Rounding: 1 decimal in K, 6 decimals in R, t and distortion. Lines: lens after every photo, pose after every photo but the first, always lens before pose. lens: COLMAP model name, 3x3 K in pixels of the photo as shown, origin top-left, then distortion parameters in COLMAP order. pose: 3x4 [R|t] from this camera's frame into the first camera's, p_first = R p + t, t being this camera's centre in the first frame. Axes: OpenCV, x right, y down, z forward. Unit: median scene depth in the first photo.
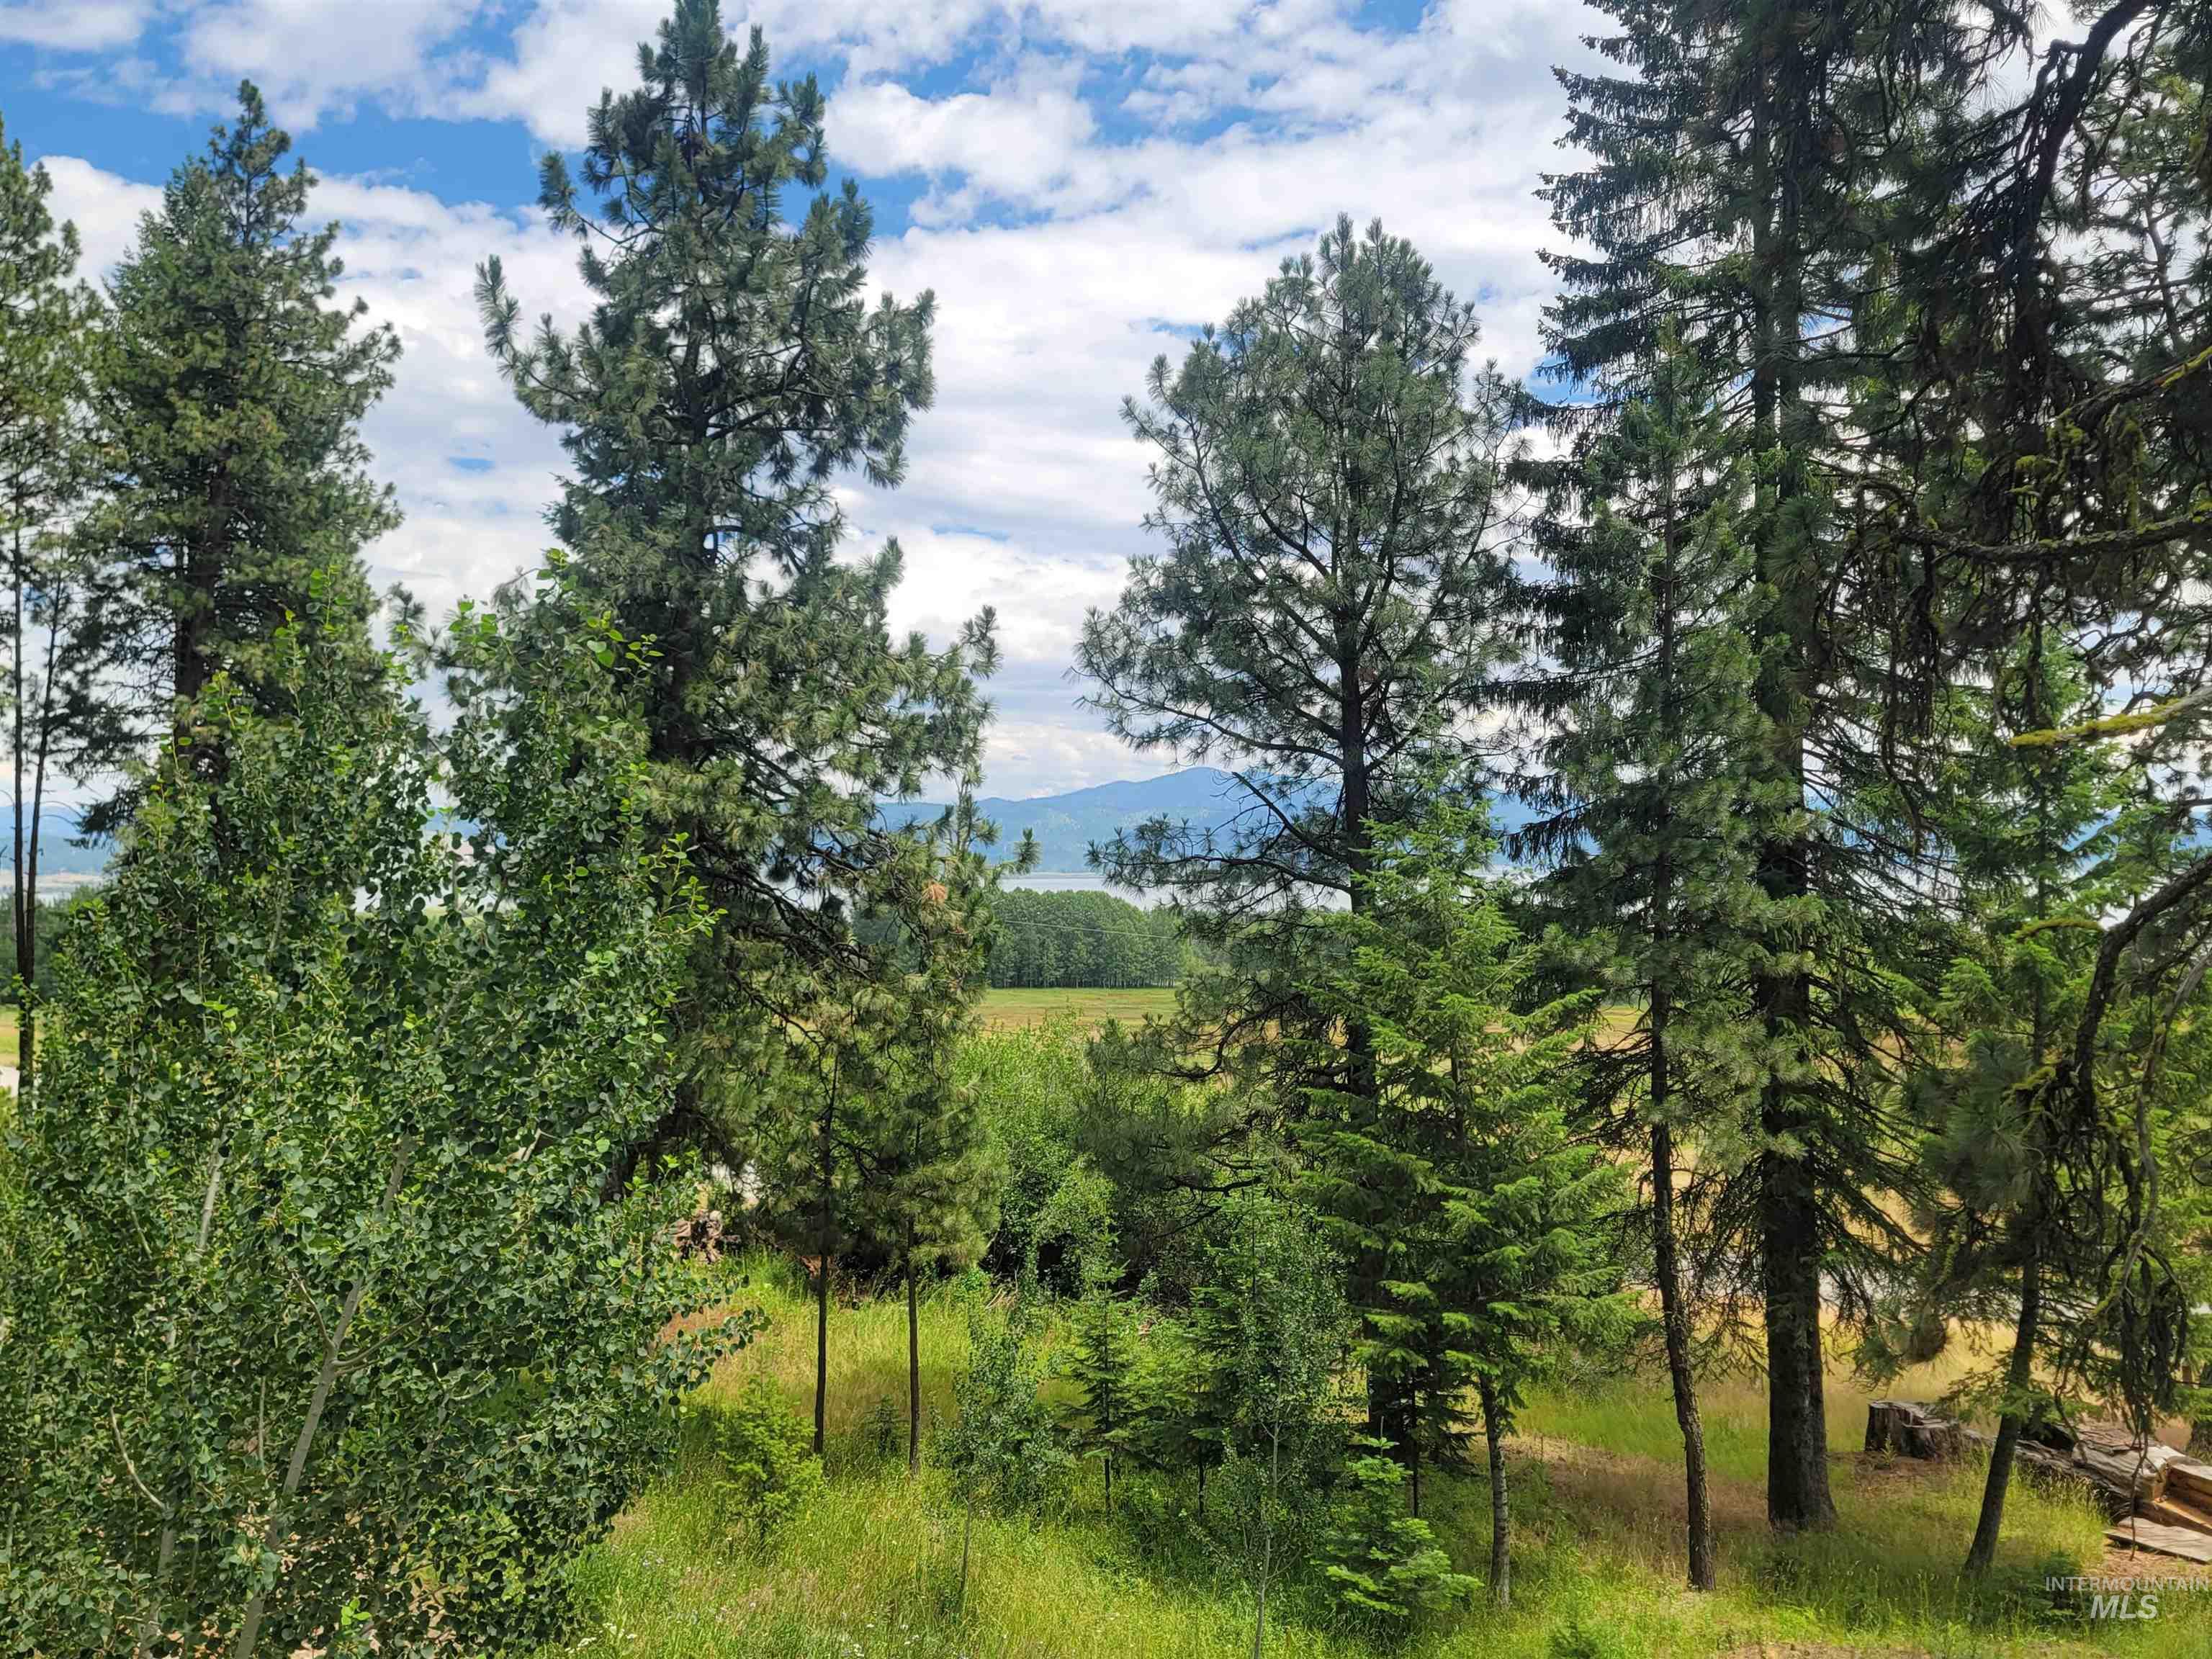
lens RADIAL K [[1912.1, 0, 1132.1], [0, 1912.1, 854.7], [0, 0, 1]] dist [0.080335, -0.060652]
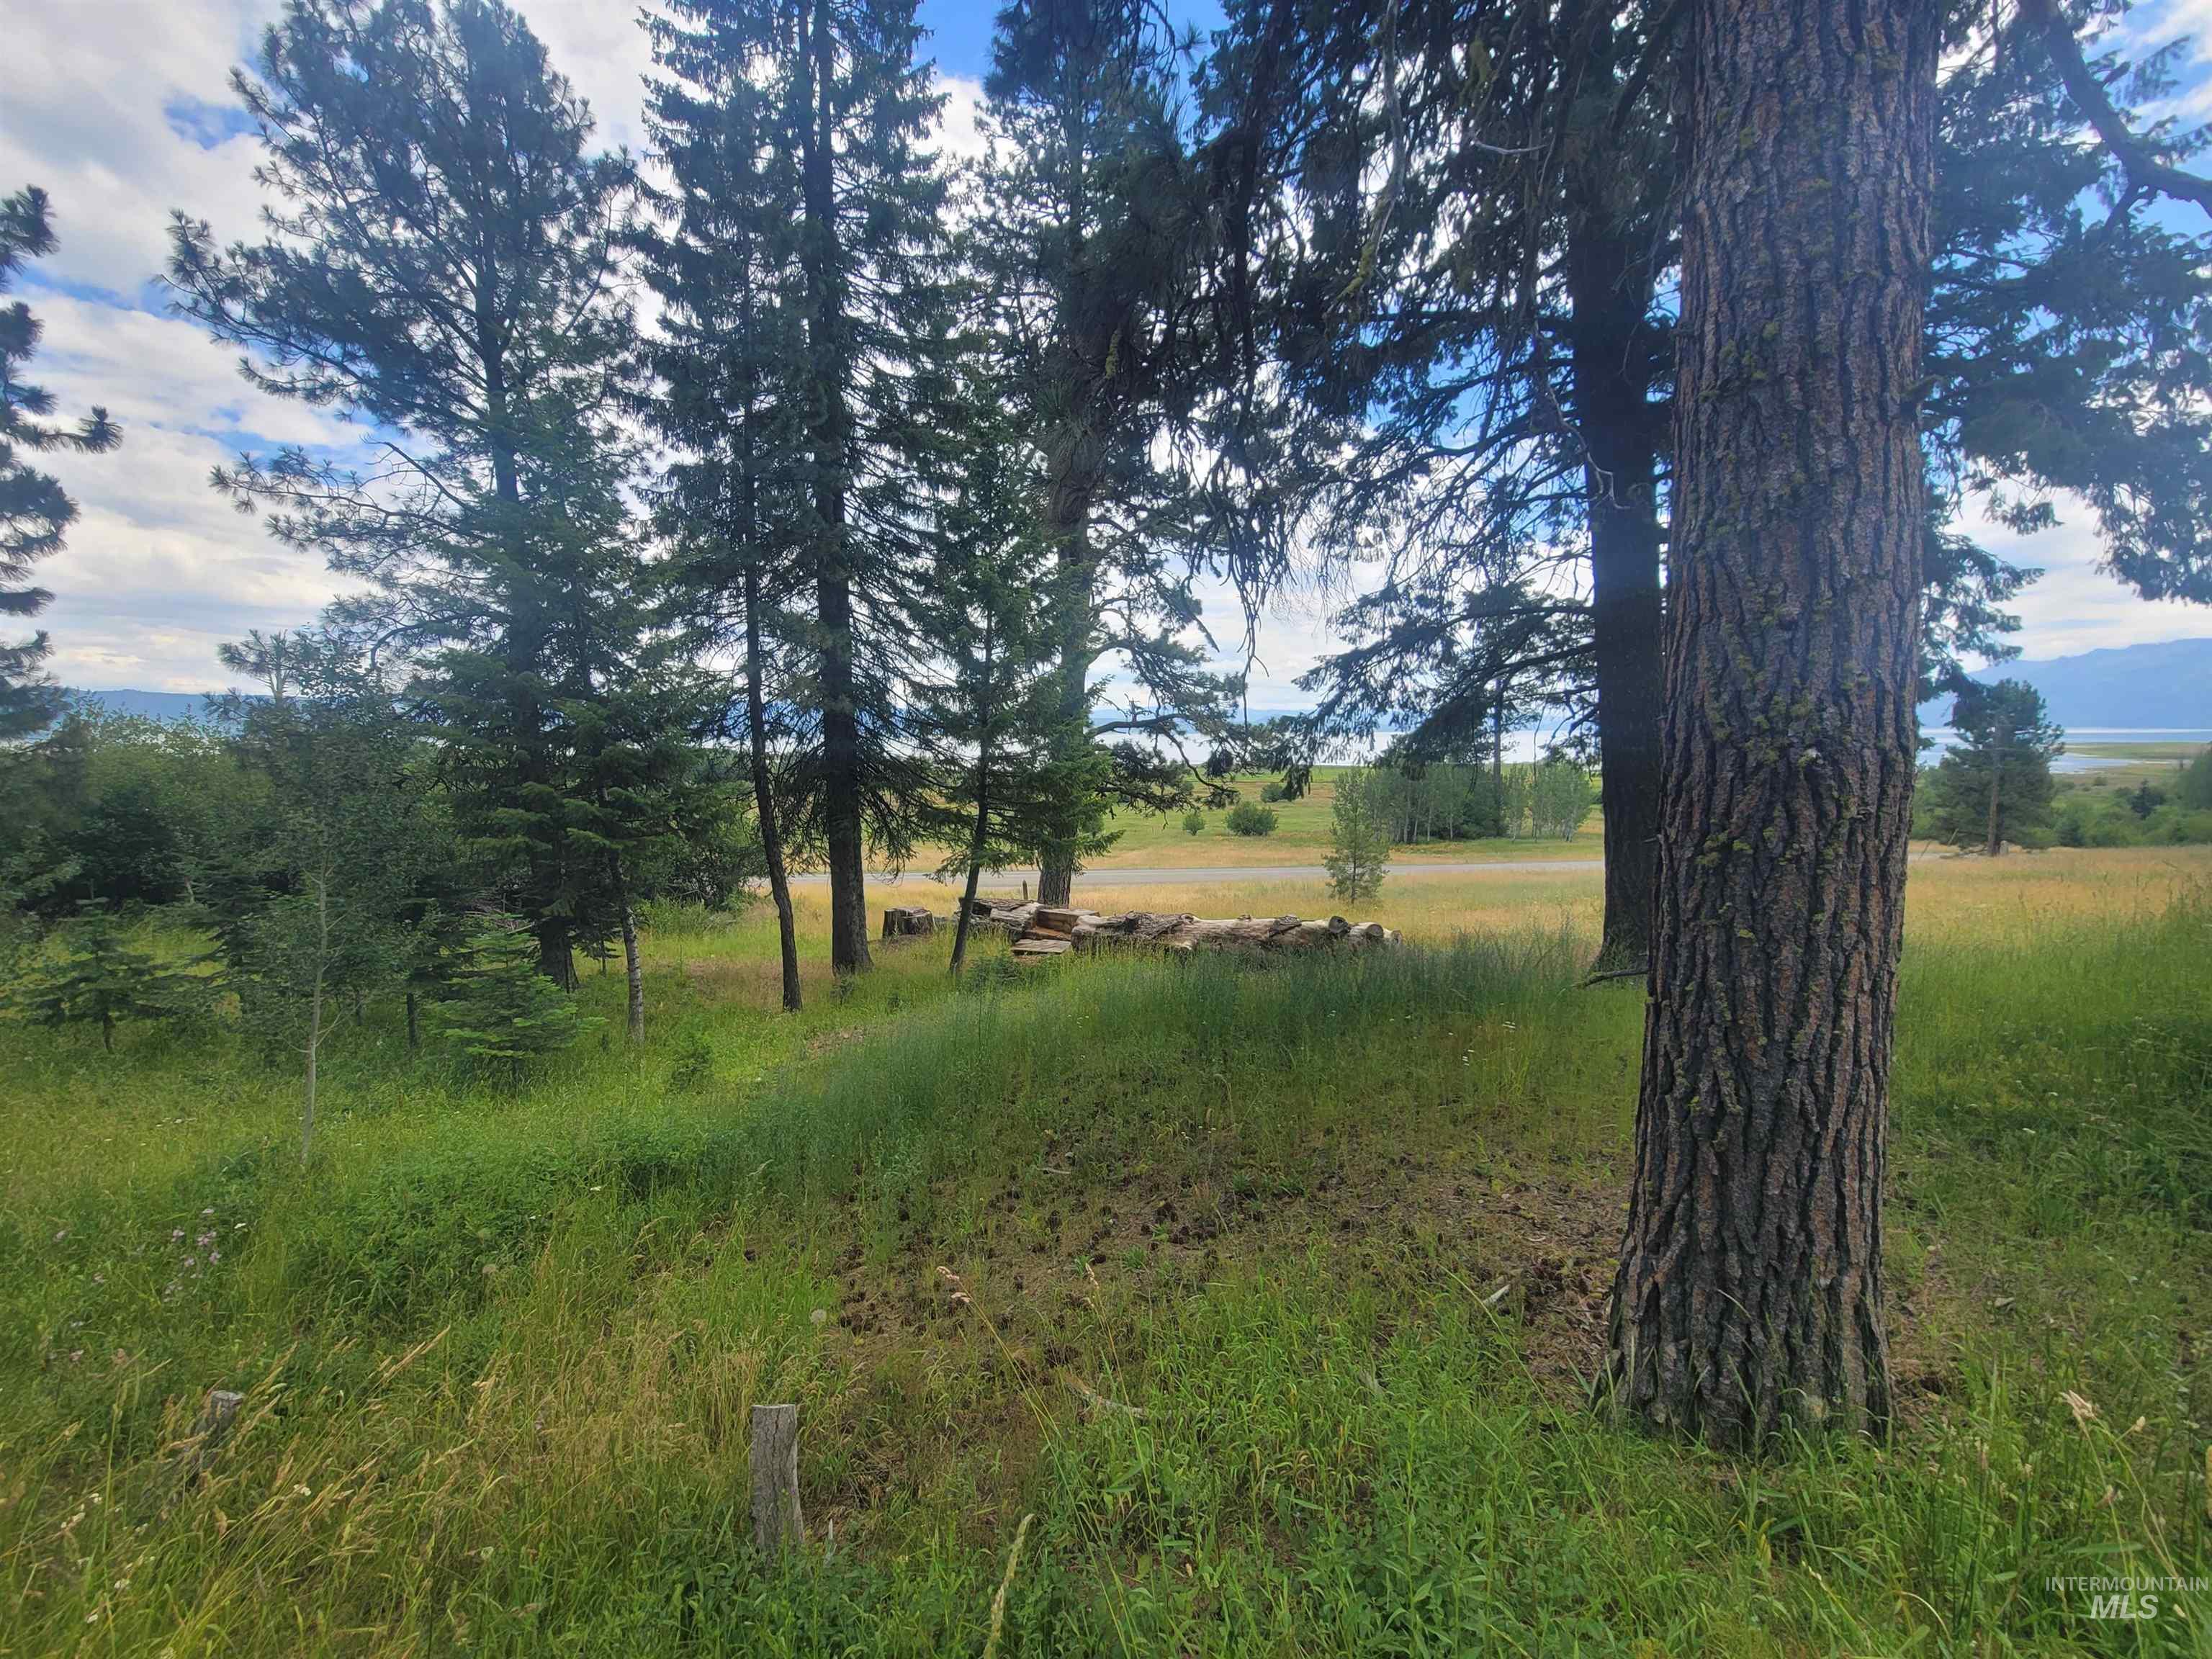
lens RADIAL K [[895.7, 0, 1090.1], [0, 895.7, 827.1], [0, 0, 1]] dist [-0.008231, 0.004607]
pose [[0.814998, -0.056052, 0.576746, 0.081346], [-0.004855, 0.994615, 0.103523, 0.145386], [-0.579443, -0.087172, 0.810337, 0.286172]]
